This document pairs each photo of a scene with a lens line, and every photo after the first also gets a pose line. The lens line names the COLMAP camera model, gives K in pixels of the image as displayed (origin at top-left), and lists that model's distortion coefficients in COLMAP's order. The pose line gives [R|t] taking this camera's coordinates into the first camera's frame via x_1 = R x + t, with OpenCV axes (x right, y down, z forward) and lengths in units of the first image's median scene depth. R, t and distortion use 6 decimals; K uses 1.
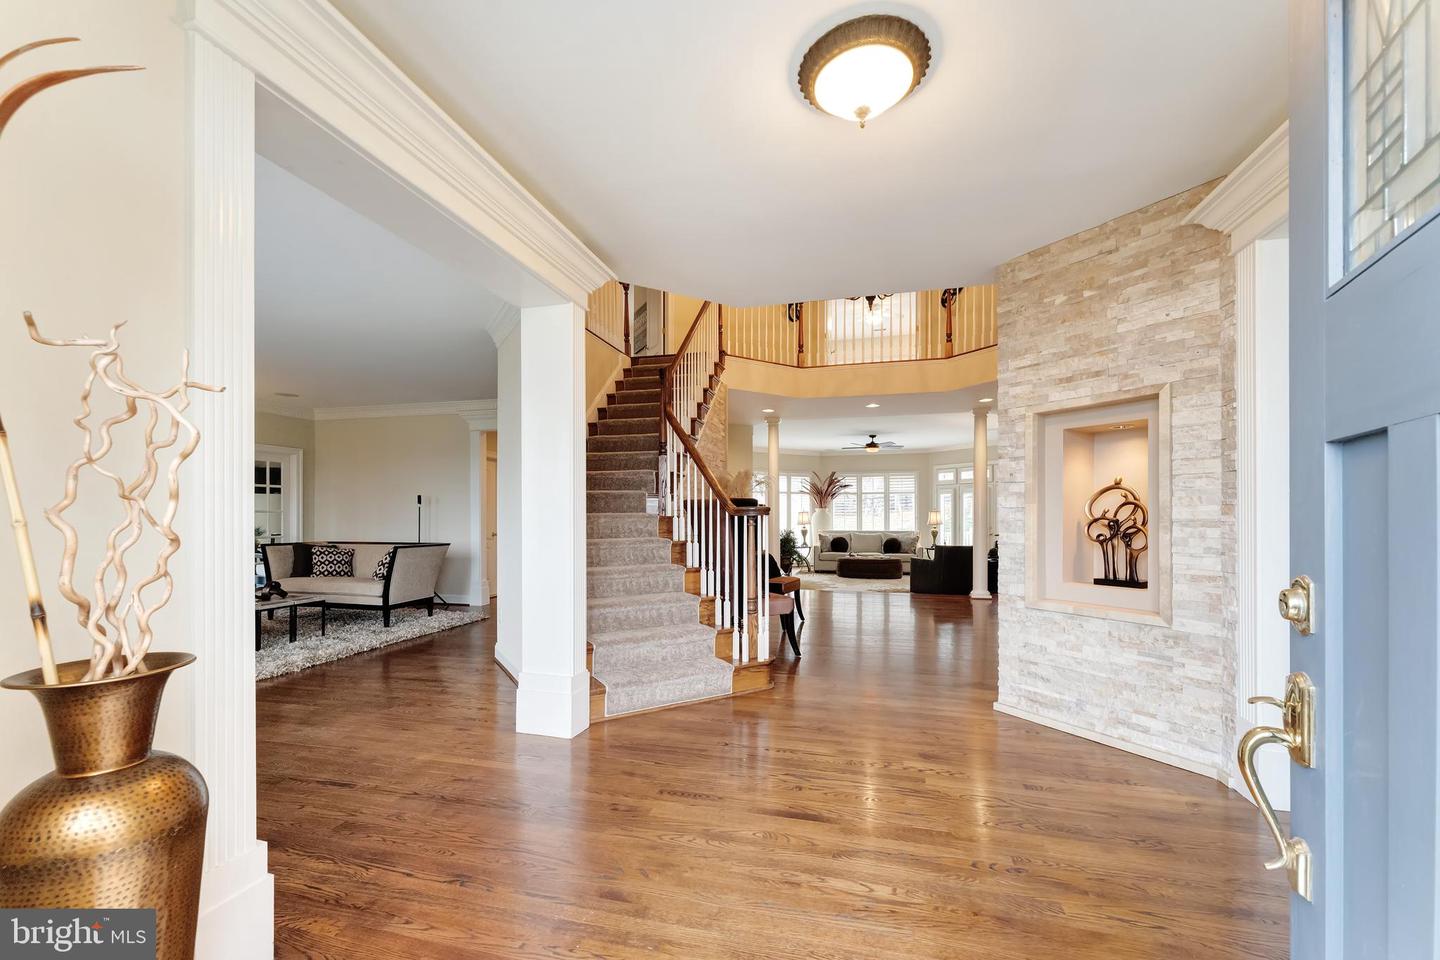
lens RADIAL K [[595.4, 0, 705.8], [0, 595.4, 518.7], [0, 0, 1]] dist [-0.010156, 0.002098]
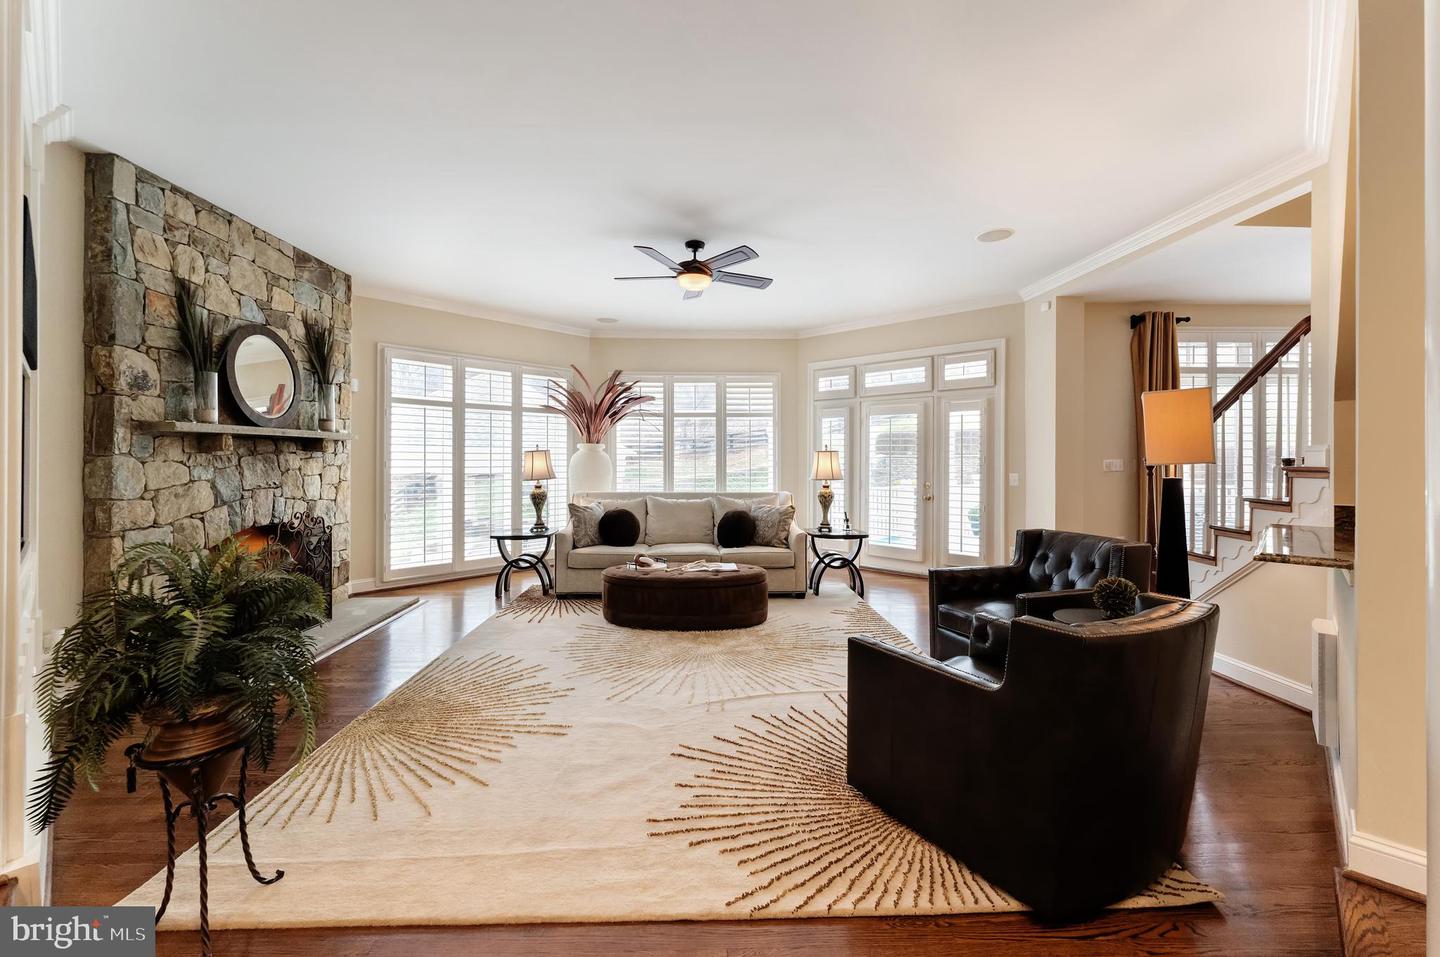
lens RADIAL K [[587.4, 0, 719.2], [0, 587.4, 456.6], [0, 0, 1]] dist [-0.003323, -0.002968]
pose [[0.949572, 0.003508, 0.313530, 0.163914], [-0.001292, 0.999973, -0.007276, -0.004394], [-0.313546, 0.006504, 0.949551, 0.588942]]
